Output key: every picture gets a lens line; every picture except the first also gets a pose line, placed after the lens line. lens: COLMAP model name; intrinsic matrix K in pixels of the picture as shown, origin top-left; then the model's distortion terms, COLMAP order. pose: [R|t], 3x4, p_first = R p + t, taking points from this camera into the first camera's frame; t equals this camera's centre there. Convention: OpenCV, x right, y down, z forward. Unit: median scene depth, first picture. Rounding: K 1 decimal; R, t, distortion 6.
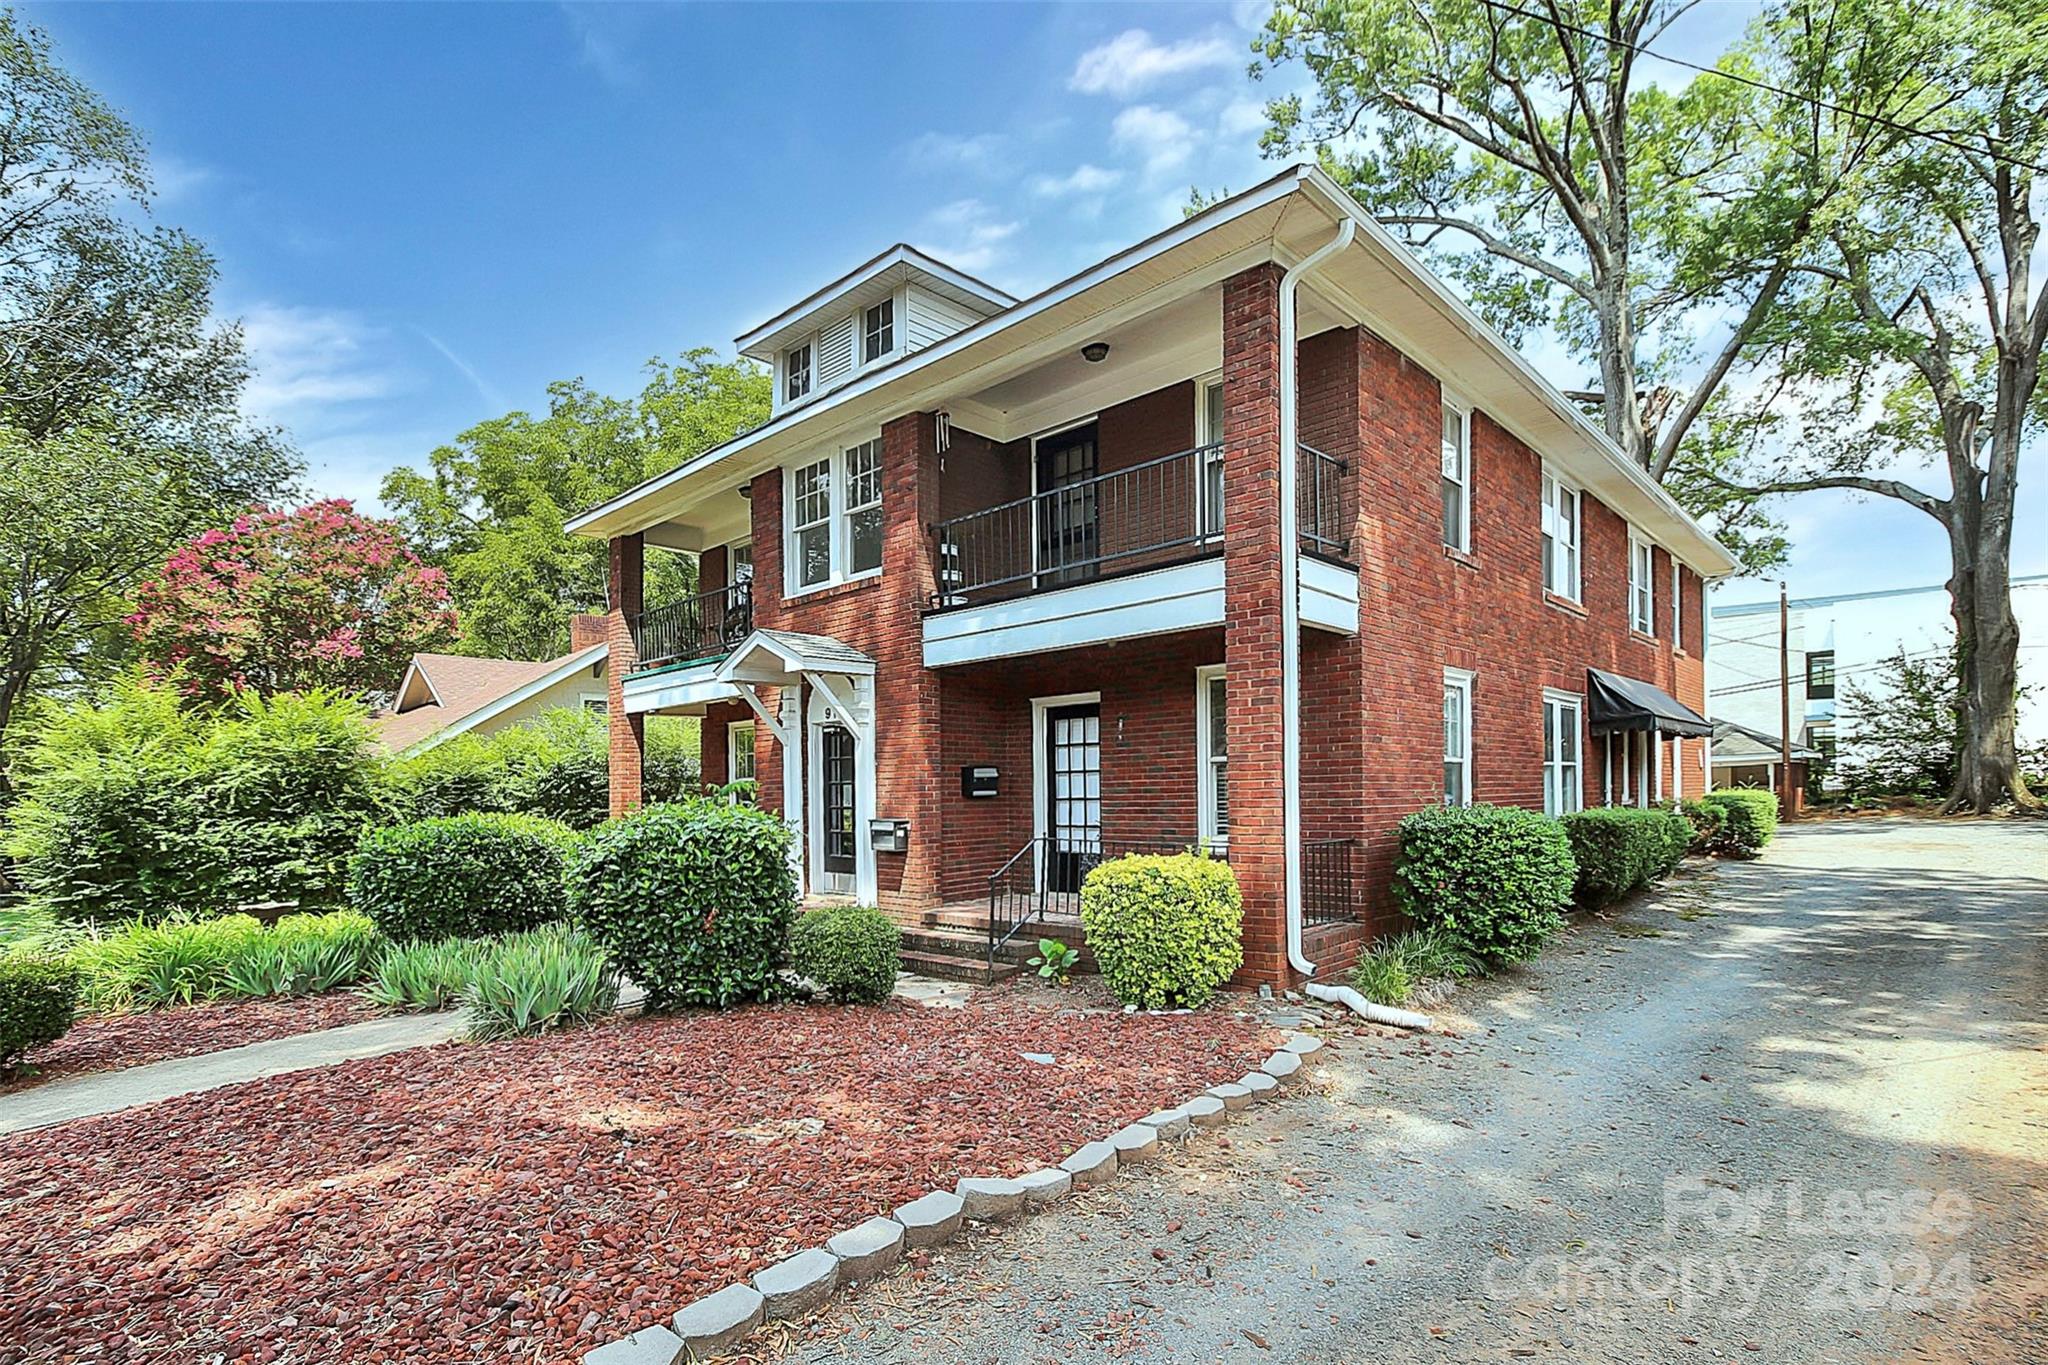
lens RADIAL K [[973.7, 0, 1019.1], [0, 973.7, 673.7], [0, 0, 1]] dist [-0.001580, -0.012613]
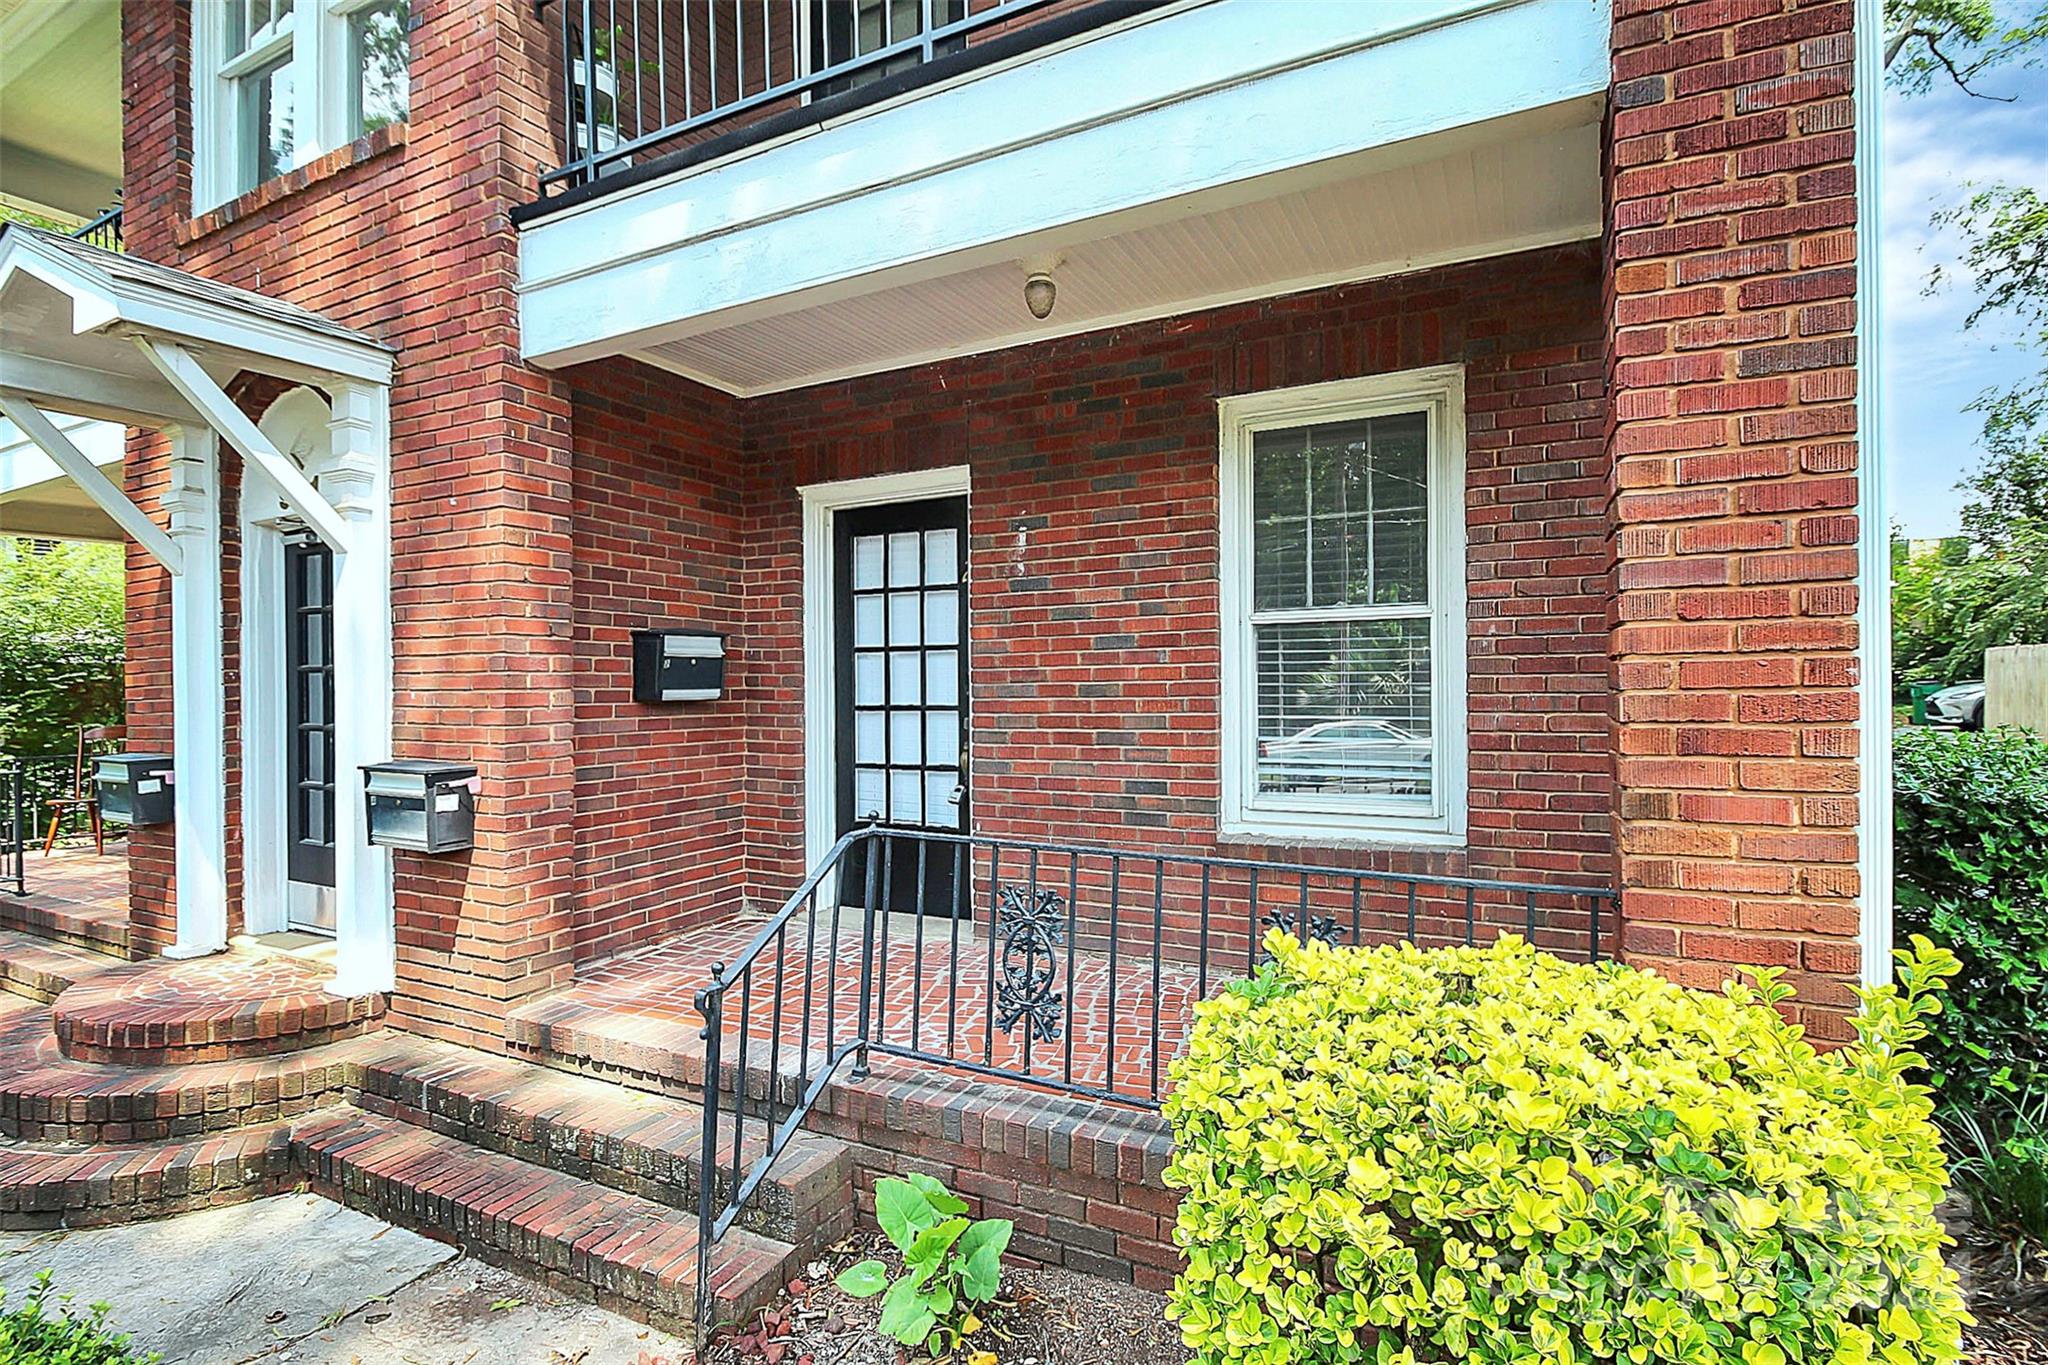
lens RADIAL K [[973.7, 0, 1019.1], [0, 973.7, 673.7], [0, 0, 1]] dist [-0.001580, -0.012613]
pose [[0.960738, 0.007584, 0.277353, -0.016021], [-0.037965, 0.993817, 0.104335, 0.064835], [-0.274846, -0.110768, 0.955086, 0.561977]]
